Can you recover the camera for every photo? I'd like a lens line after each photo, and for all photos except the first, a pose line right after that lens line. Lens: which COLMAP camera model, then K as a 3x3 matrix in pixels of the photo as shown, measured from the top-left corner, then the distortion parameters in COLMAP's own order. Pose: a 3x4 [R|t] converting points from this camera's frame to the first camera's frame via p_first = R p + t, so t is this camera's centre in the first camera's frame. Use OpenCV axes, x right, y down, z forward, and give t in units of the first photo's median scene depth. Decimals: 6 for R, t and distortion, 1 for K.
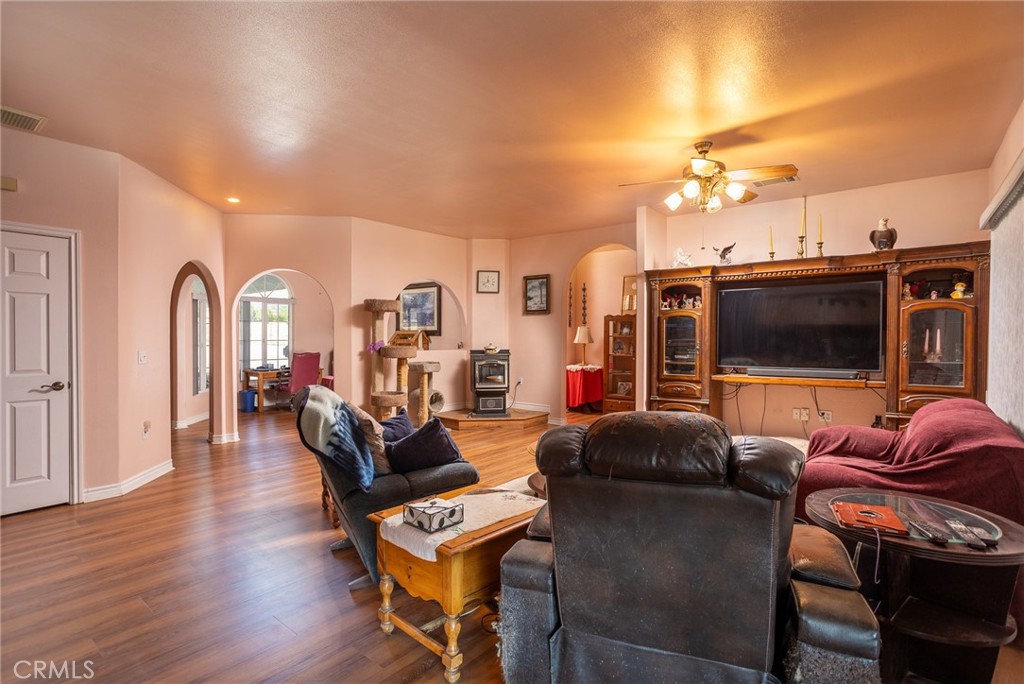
lens RADIAL K [[490.6, 0, 512.0], [0, 490.6, 342.0], [0, 0, 1]] dist [0.000259, 0.000480]
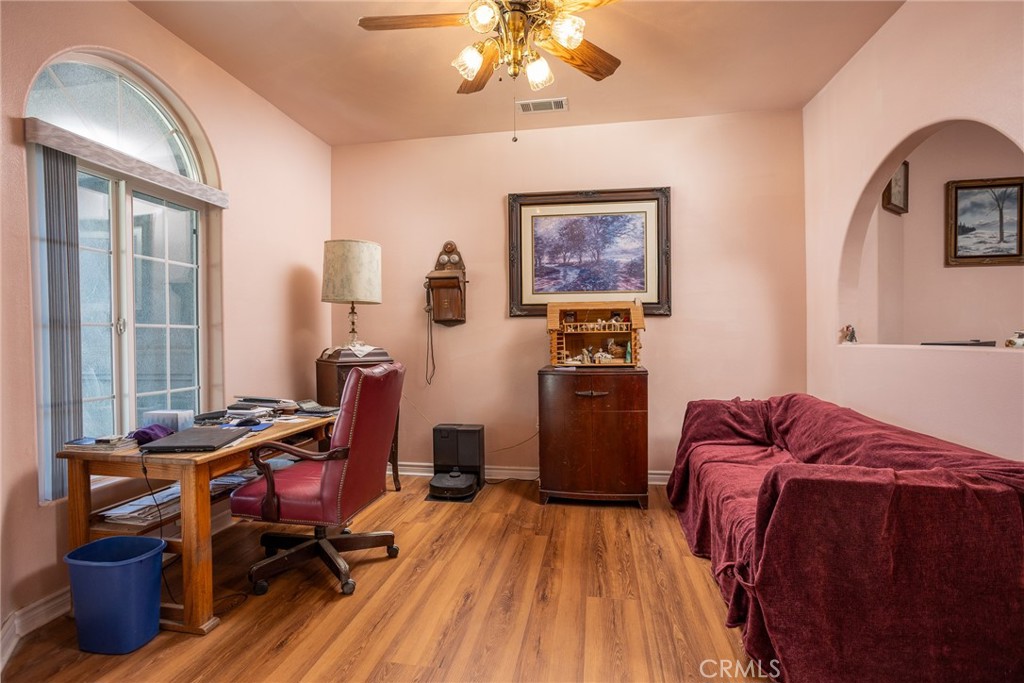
lens RADIAL K [[490.6, 0, 512.0], [0, 490.6, 341.5], [0, 0, 1]] dist [0.000259, 0.000480]
pose [[0.873631, -0.008204, 0.486520, -0.566298], [0.009183, 0.999958, 0.000372, 0.010907], [-0.486502, 0.004143, 0.873669, 0.826055]]
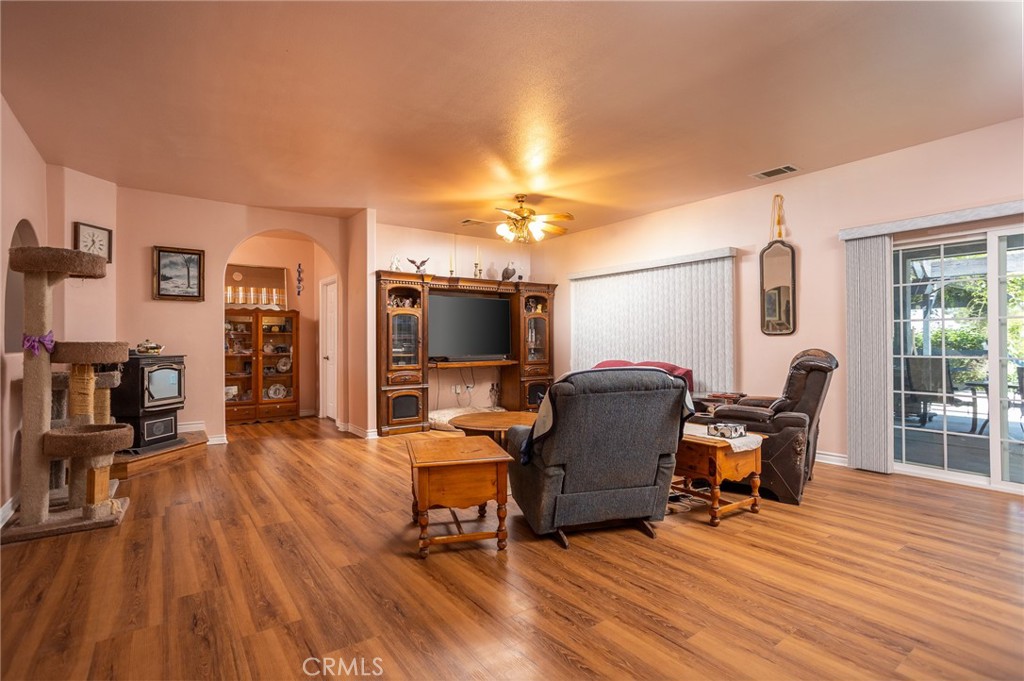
lens RADIAL K [[500.0, 0, 512.0], [0, 500.0, 340.5], [0, 0, 1]] dist [-0.035184, 0.000129]
pose [[0.268066, 0.003518, 0.963394, -0.530443], [0.018181, 0.999797, -0.008710, 0.018054], [-0.963229, 0.019850, 0.267947, 0.330421]]
